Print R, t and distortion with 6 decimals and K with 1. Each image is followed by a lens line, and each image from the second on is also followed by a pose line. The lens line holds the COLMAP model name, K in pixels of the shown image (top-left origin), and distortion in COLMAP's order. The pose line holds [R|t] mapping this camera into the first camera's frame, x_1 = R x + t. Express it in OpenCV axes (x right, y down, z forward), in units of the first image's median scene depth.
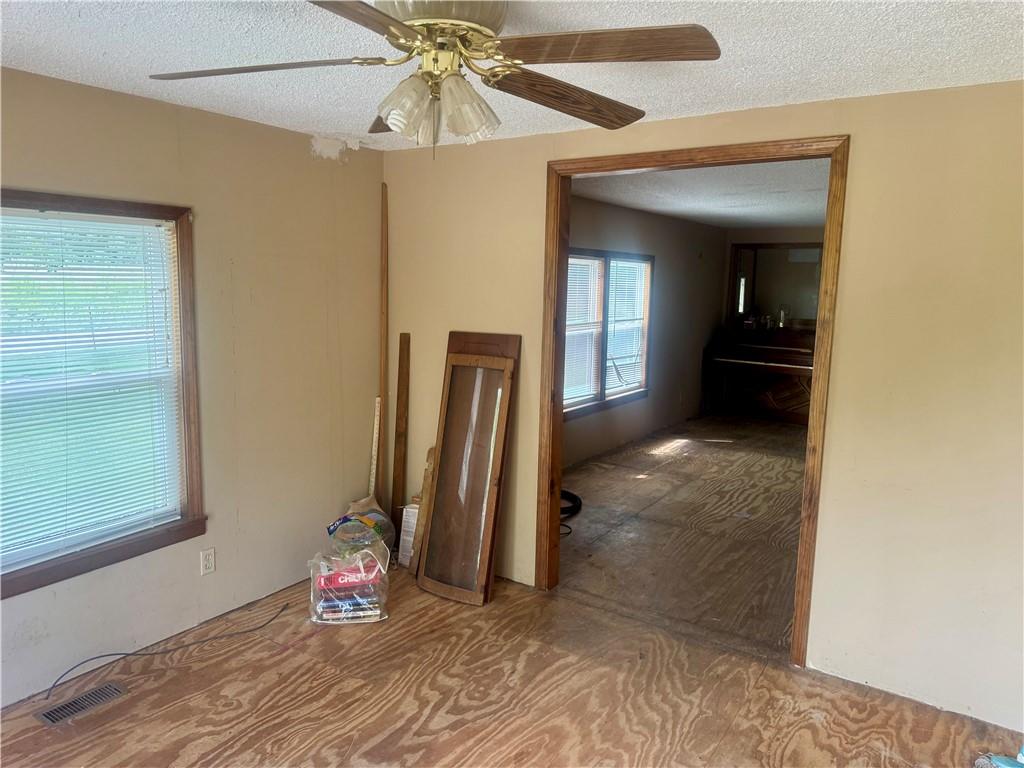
lens RADIAL K [[717.1, 0, 512.0], [0, 717.1, 384.0], [0, 0, 1]] dist [0.107354, -0.163032]
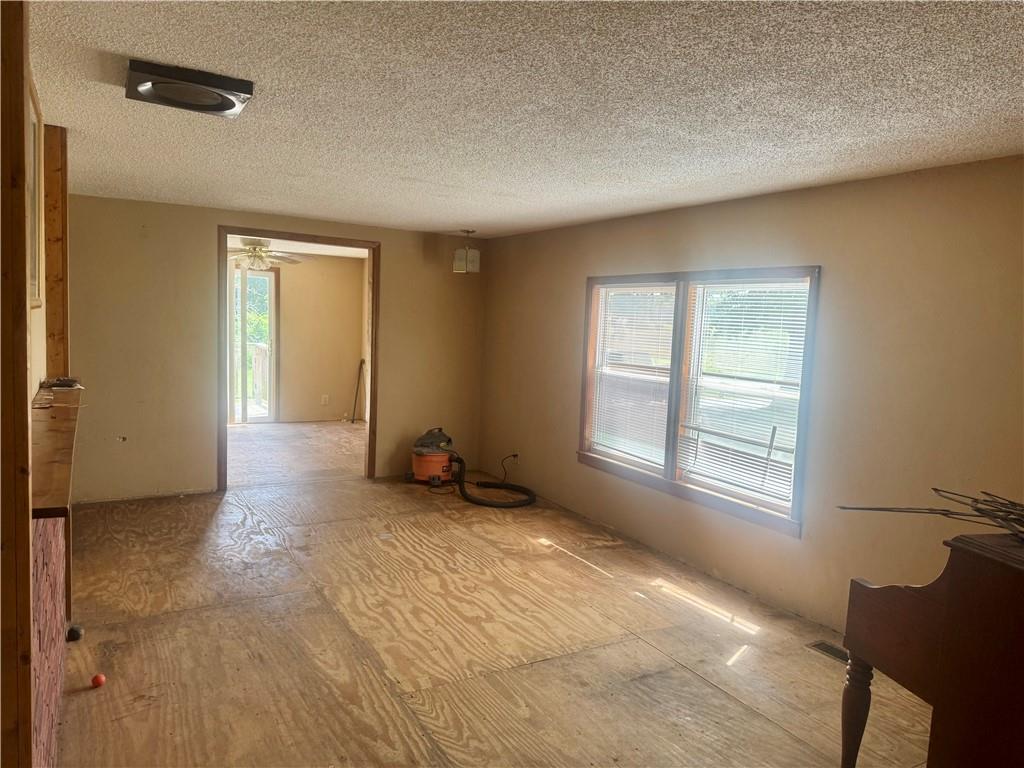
lens RADIAL K [[717.1, 0, 512.0], [0, 717.1, 384.0], [0, 0, 1]] dist [0.107354, -0.163032]
pose [[-0.447936, 0.038311, -0.893244, 0.968519], [-0.179853, 0.974797, 0.132000, -0.158003], [0.875789, 0.219780, -0.429756, 1.334188]]
